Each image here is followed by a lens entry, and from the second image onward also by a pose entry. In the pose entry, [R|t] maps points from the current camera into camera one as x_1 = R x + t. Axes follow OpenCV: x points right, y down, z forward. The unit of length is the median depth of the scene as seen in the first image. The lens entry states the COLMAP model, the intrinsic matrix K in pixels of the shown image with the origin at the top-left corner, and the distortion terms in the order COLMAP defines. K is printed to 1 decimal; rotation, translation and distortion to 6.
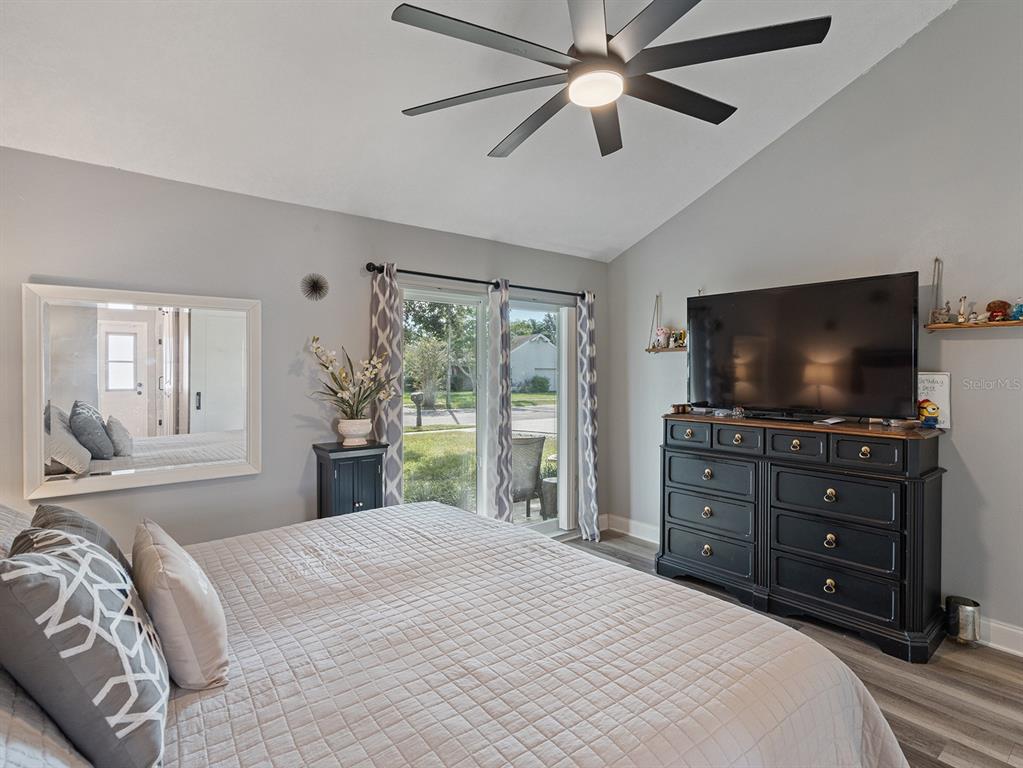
lens RADIAL K [[525.6, 0, 510.3], [0, 525.6, 378.9], [0, 0, 1]] dist [-0.006292, 0.003501]
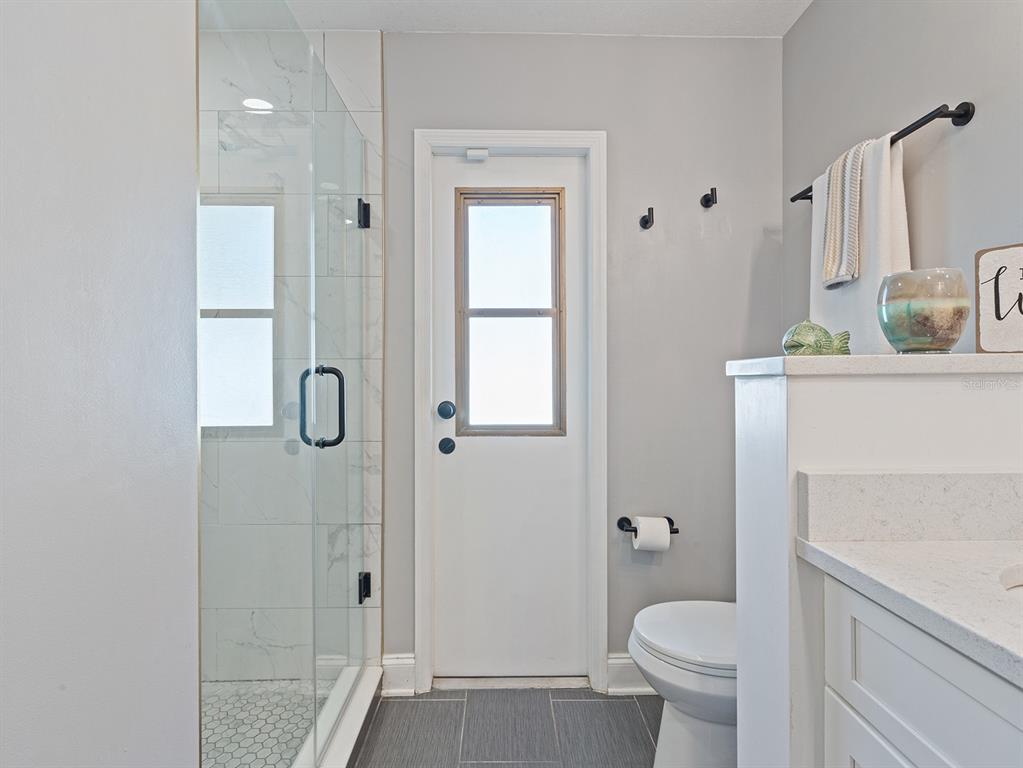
lens RADIAL K [[525.6, 0, 510.5], [0, 525.6, 382.8], [0, 0, 1]] dist [-0.006292, 0.003501]
pose [[0.792032, -0.001520, -0.610478, -0.590466], [0.003355, 0.999993, 0.001864, -0.001013], [0.610471, -0.003525, 0.792031, 0.803189]]
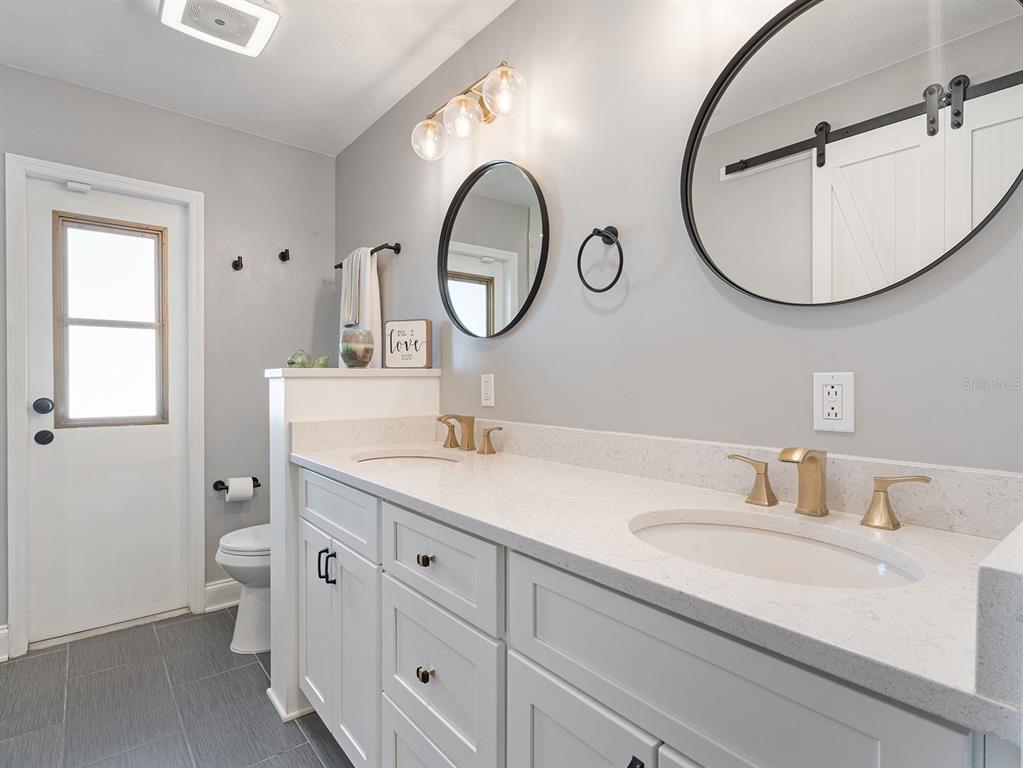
lens RADIAL K [[525.6, 0, 509.3], [0, 525.6, 381.8], [0, 0, 1]] dist [-0.006292, 0.003501]
pose [[0.999951, -0.004080, 0.009032, -0.522946], [0.004069, 0.999991, 0.001230, -0.000171], [-0.009036, -0.001193, 0.999958, 0.704226]]
